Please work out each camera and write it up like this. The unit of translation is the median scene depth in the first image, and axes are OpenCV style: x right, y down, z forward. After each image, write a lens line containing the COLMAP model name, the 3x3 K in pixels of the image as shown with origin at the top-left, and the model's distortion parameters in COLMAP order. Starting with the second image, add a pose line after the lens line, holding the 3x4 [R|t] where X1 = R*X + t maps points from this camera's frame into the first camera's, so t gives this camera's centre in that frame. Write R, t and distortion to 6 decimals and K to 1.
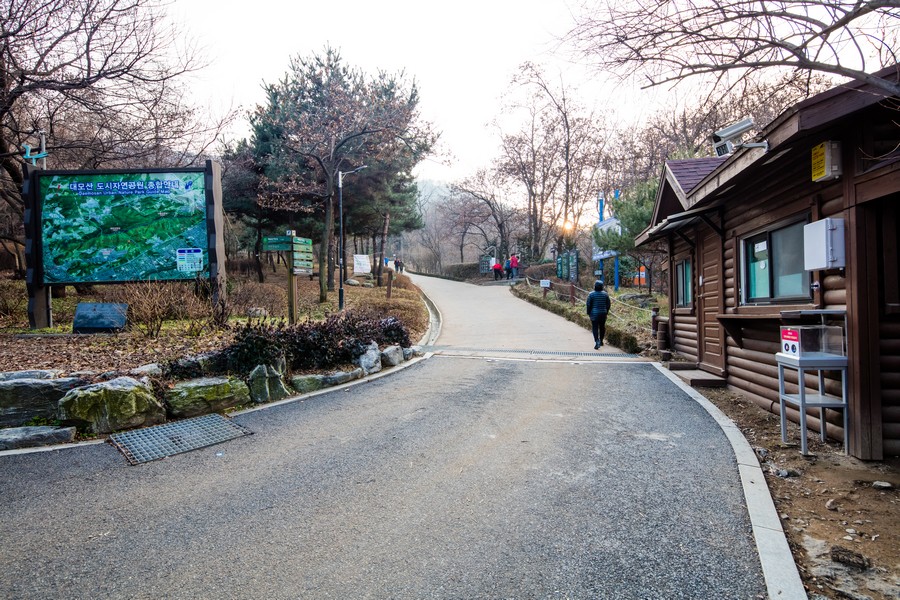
lens RADIAL K [[455.3, 0, 451.0], [0, 455.3, 300.9], [0, 0, 1]] dist [0.002264, 0.000223]
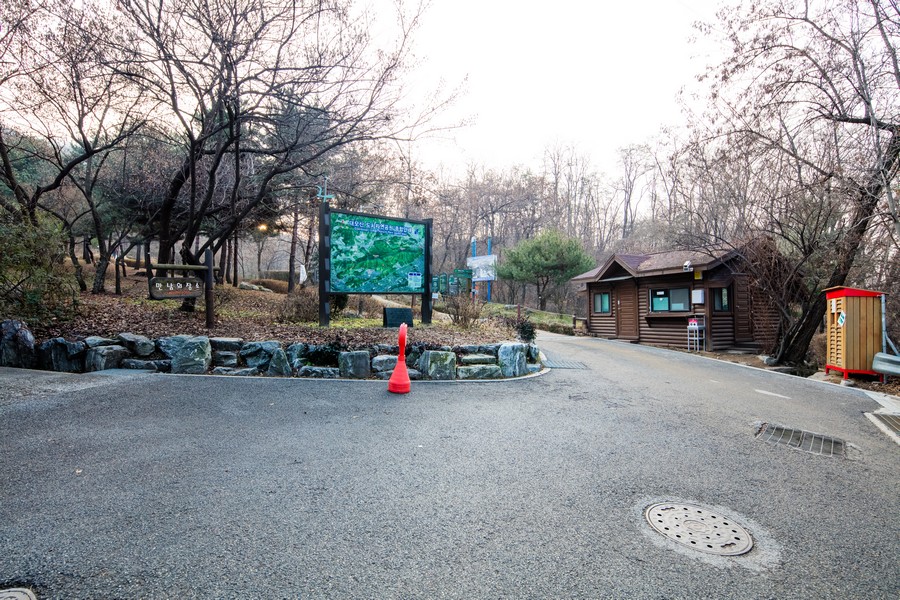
lens RADIAL K [[455.3, 0, 449.3], [0, 455.3, 304.3], [0, 0, 1]] dist [0.002264, 0.000223]
pose [[0.760707, 0.019118, 0.648813, -1.491240], [-0.016589, 0.999812, -0.010010, 0.005112], [-0.648883, -0.003149, 0.760882, -0.244582]]
